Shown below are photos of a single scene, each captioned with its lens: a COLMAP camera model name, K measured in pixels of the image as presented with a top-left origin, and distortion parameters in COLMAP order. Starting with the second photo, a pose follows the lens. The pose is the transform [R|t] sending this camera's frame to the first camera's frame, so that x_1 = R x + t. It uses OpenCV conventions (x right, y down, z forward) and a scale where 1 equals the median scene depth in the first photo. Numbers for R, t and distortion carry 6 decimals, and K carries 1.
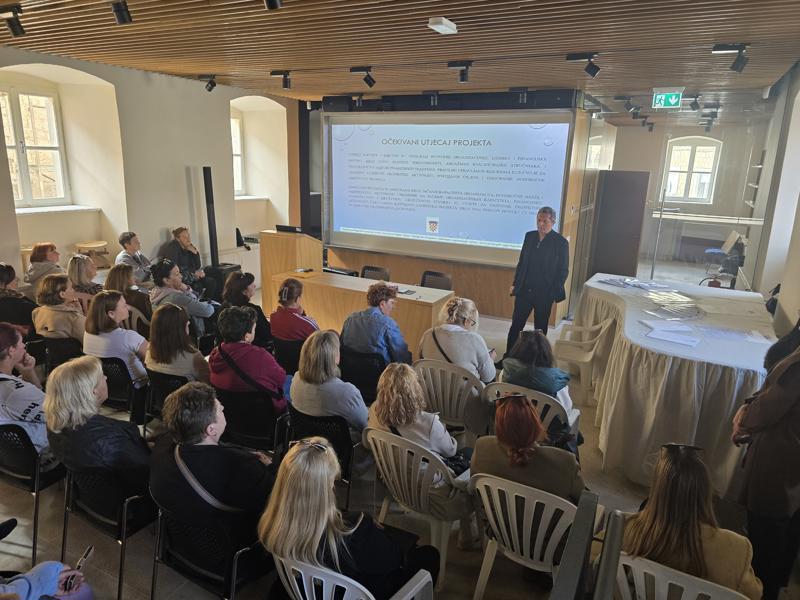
lens RADIAL K [[534.3, 0, 397.5], [0, 534.3, 295.4], [0, 0, 1]] dist [0.066766, -0.059698]
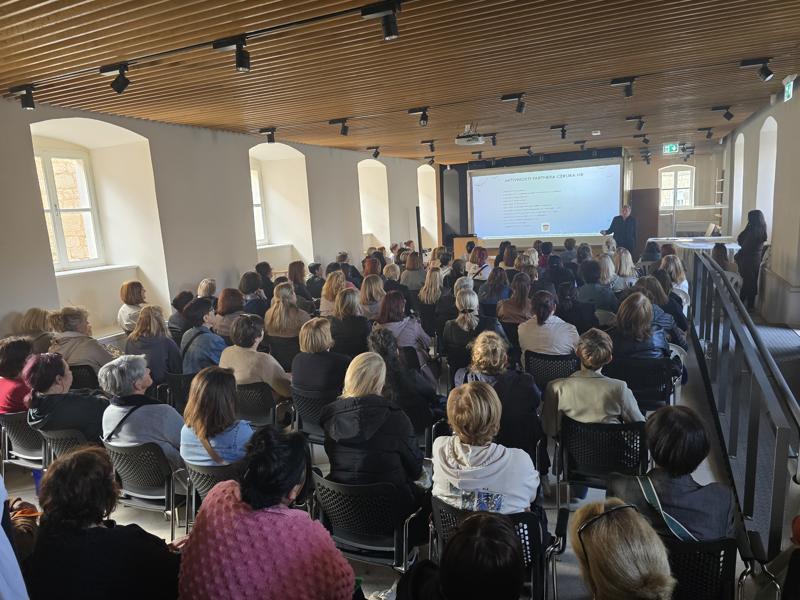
lens RADIAL K [[534.3, 0, 407.7], [0, 534.3, 300.2], [0, 0, 1]] dist [0.066766, -0.059698]
pose [[0.994646, -0.092097, 0.046868, -0.571467], [0.095323, 0.992838, -0.072010, 0.223137], [-0.039900, 0.076092, 0.996302, -0.839071]]
